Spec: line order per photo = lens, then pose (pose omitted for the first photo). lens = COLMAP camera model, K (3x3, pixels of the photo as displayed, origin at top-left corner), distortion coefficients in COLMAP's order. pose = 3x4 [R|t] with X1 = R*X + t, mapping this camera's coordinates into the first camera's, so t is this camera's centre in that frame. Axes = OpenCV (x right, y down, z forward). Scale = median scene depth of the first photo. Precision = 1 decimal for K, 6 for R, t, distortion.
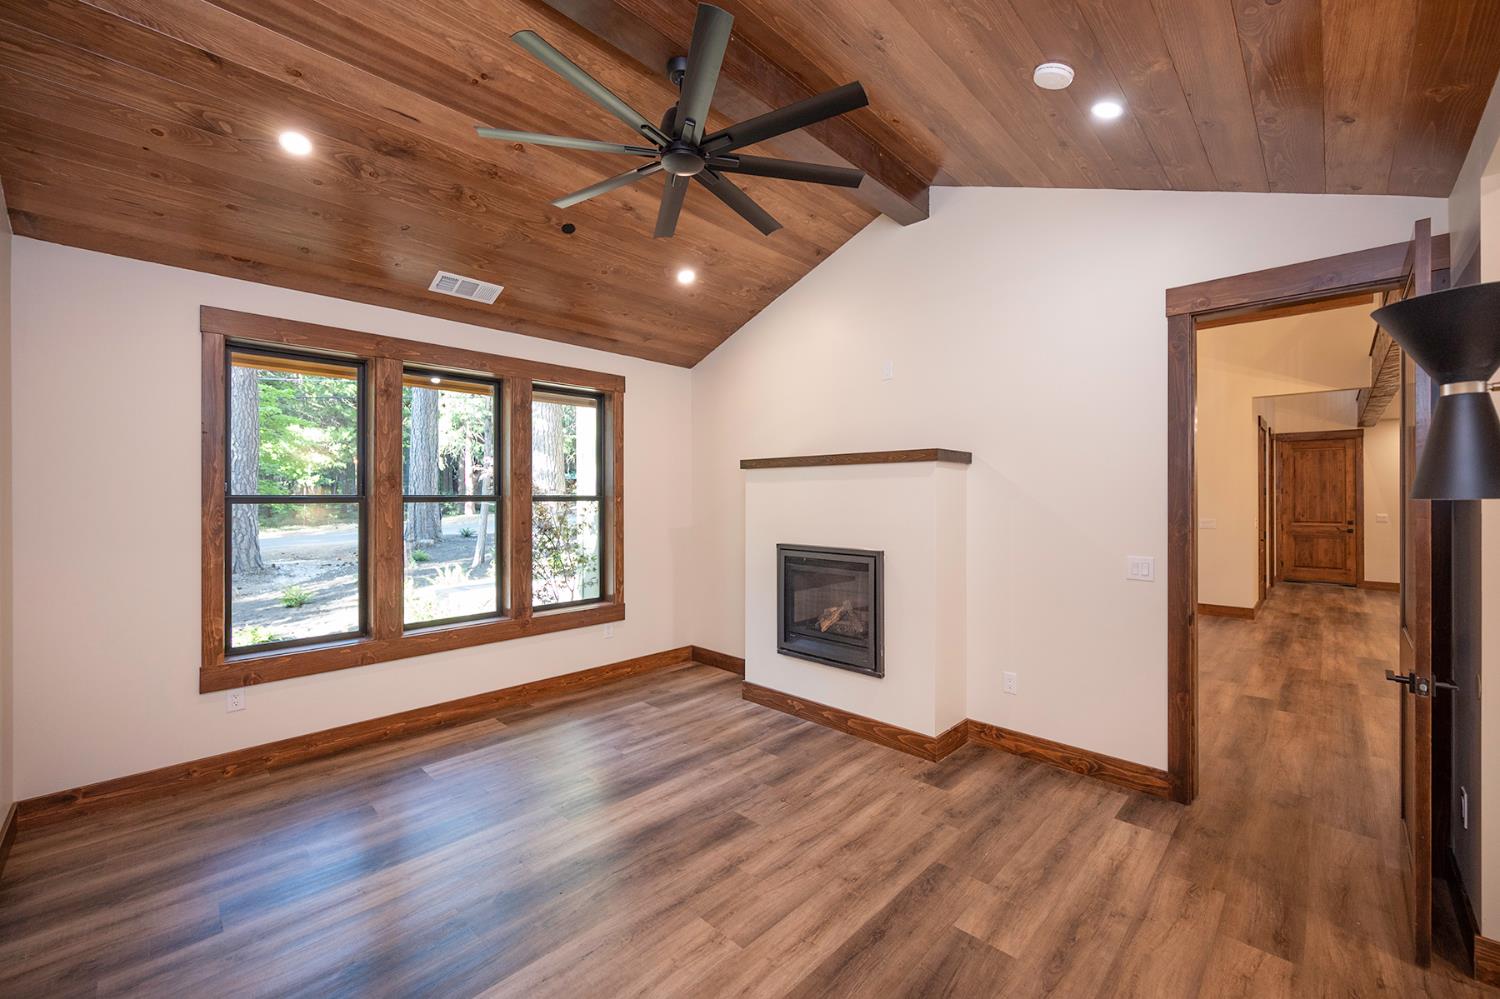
lens RADIAL K [[599.3, 0, 749.5], [0, 599.3, 495.1], [0, 0, 1]] dist [0.003589, -0.001402]
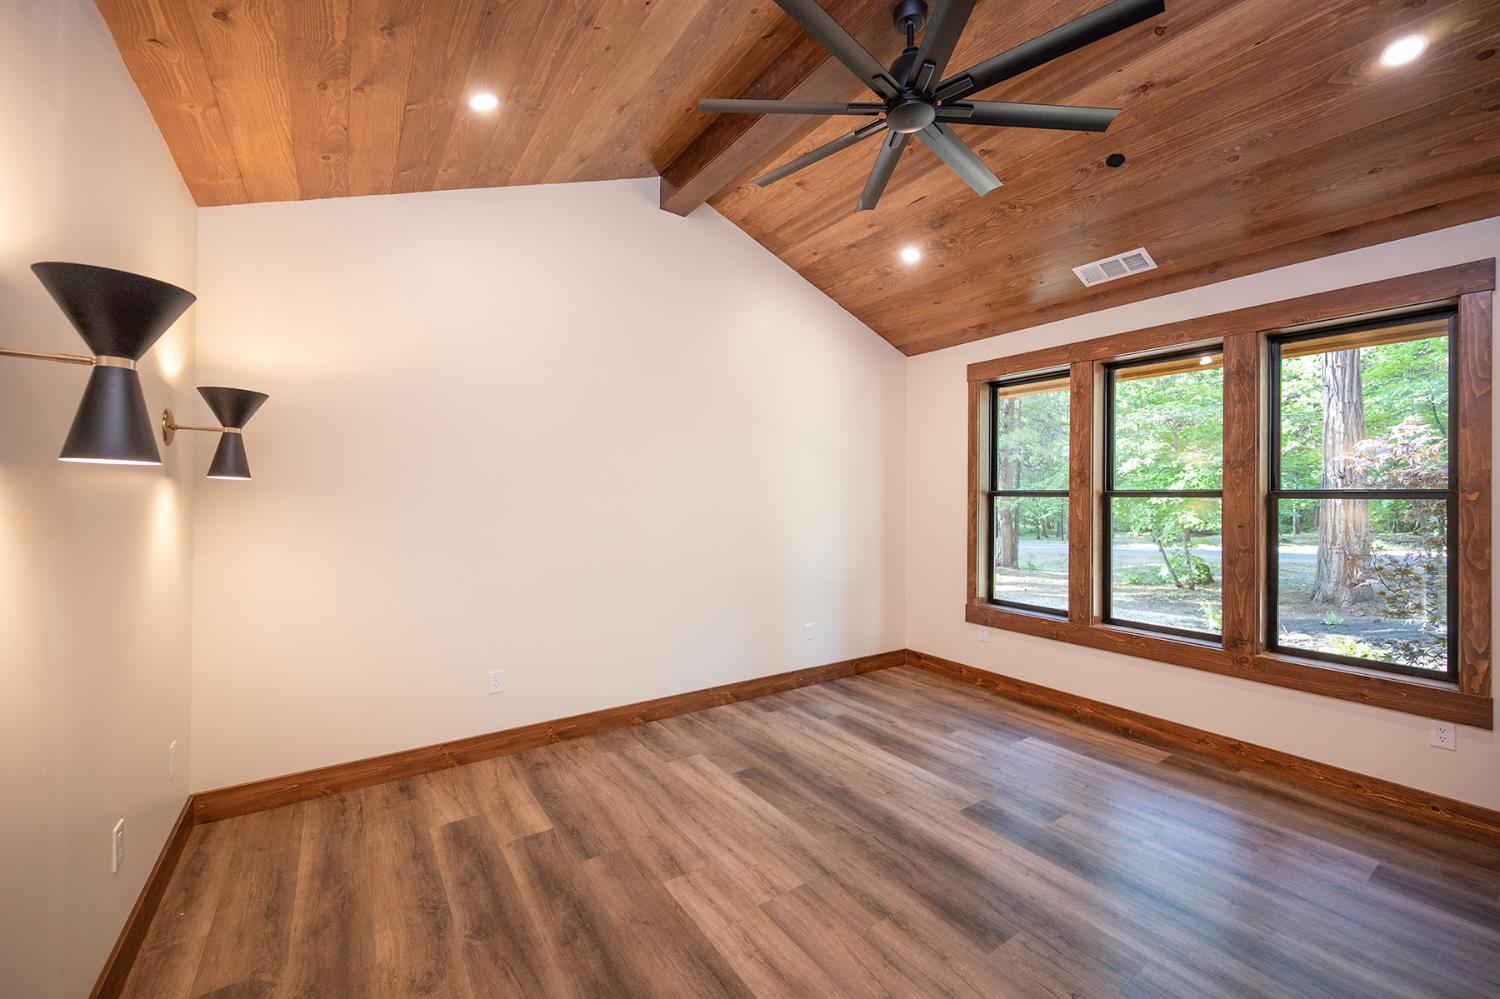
lens RADIAL K [[599.3, 0, 759.2], [0, 599.3, 488.1], [0, 0, 1]] dist [0.003589, -0.001402]
pose [[-0.182692, -0.015132, -0.983054, 0.603066], [-0.010788, 0.999852, -0.013386, 0.020601], [0.983111, 0.008159, -0.182829, 0.691418]]
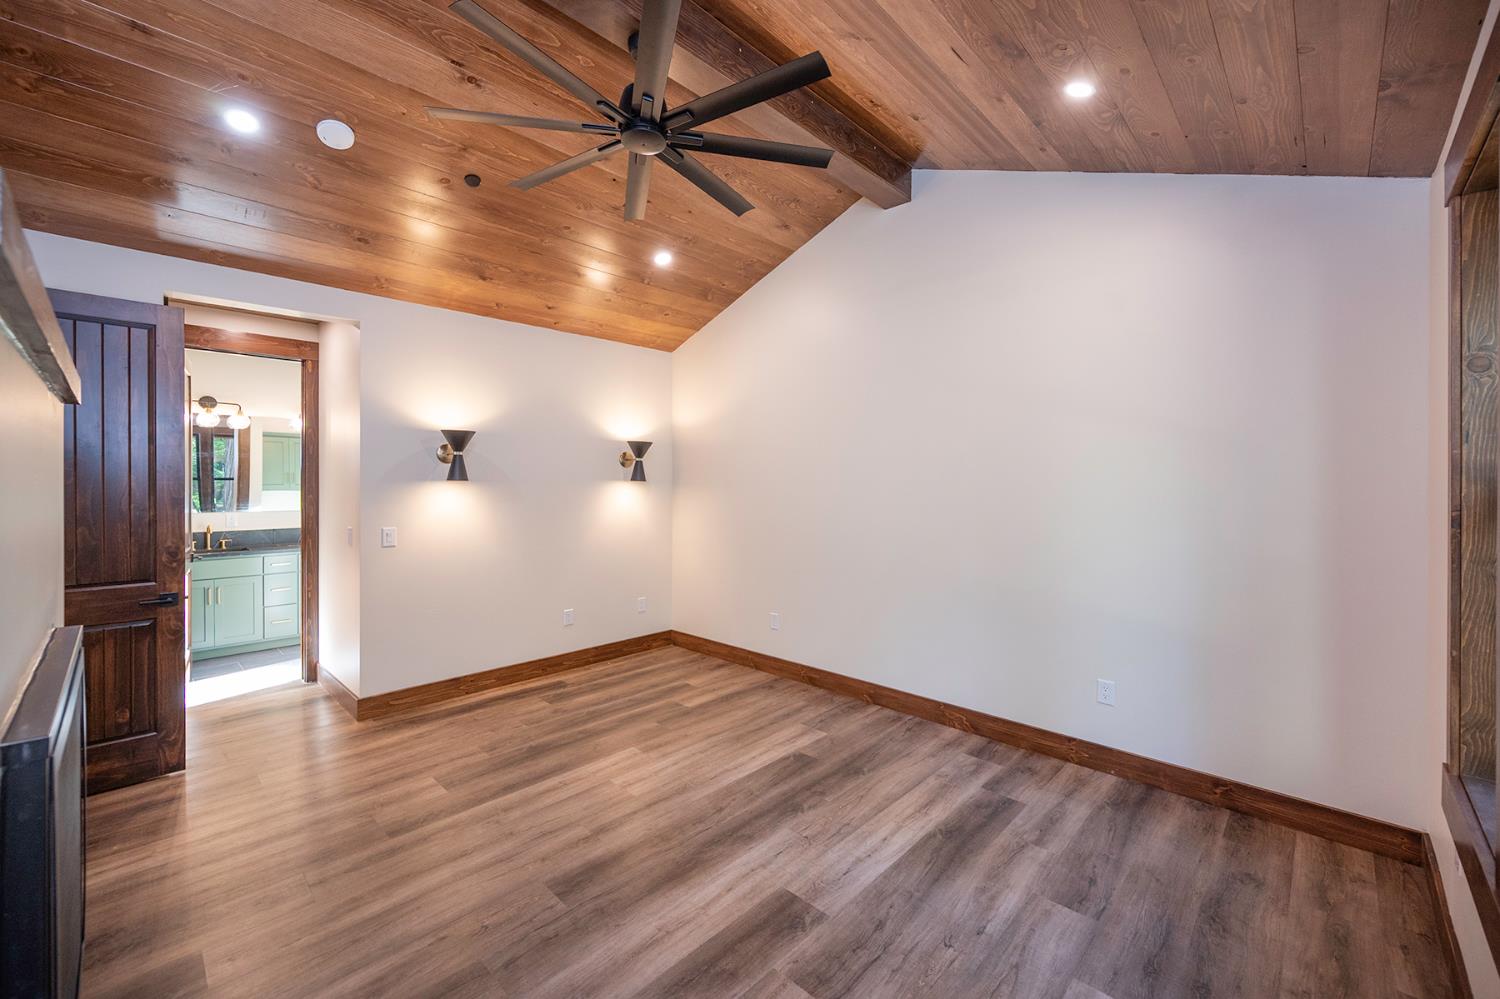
lens RADIAL K [[599.3, 0, 750.7], [0, 599.3, 487.6], [0, 0, 1]] dist [0.003589, -0.001402]
pose [[-0.999962, -0.000789, -0.008719, -0.201673], [-0.000877, 0.999949, 0.010065, 0.009931], [0.008711, 0.010073, -0.999911, 1.440958]]
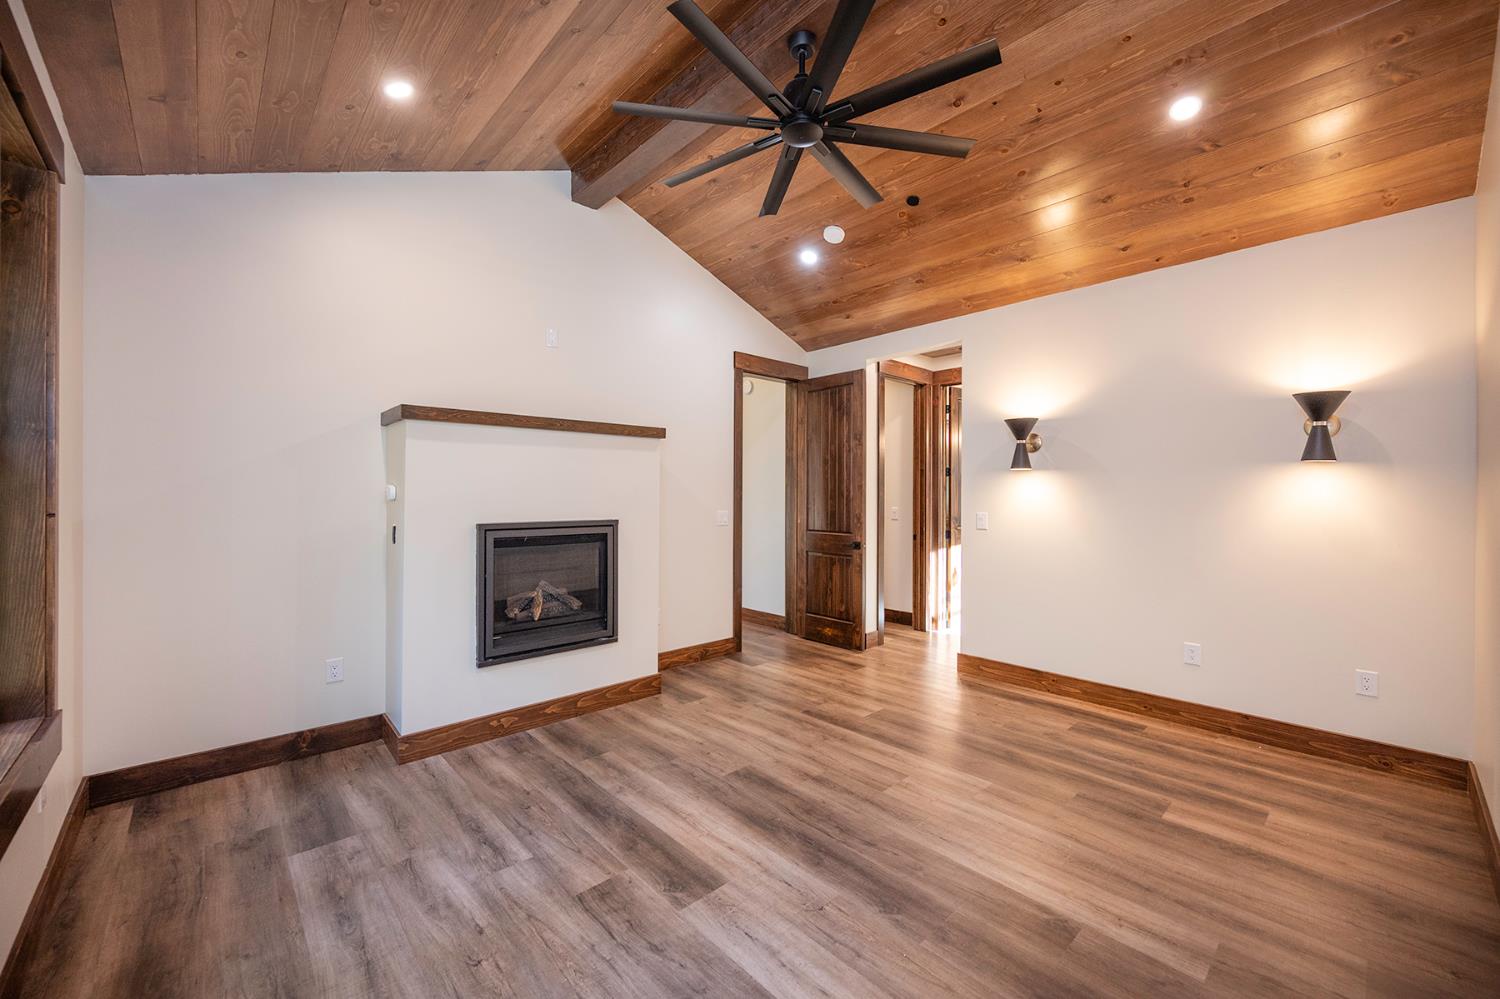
lens RADIAL K [[599.3, 0, 742.6], [0, 599.3, 505.0], [0, 0, 1]] dist [0.003589, -0.001402]
pose [[0.057961, -0.018557, 0.998146, -0.829824], [-0.001372, 0.999825, 0.018668, 0.054593], [-0.998318, -0.002451, 0.057925, 0.761460]]
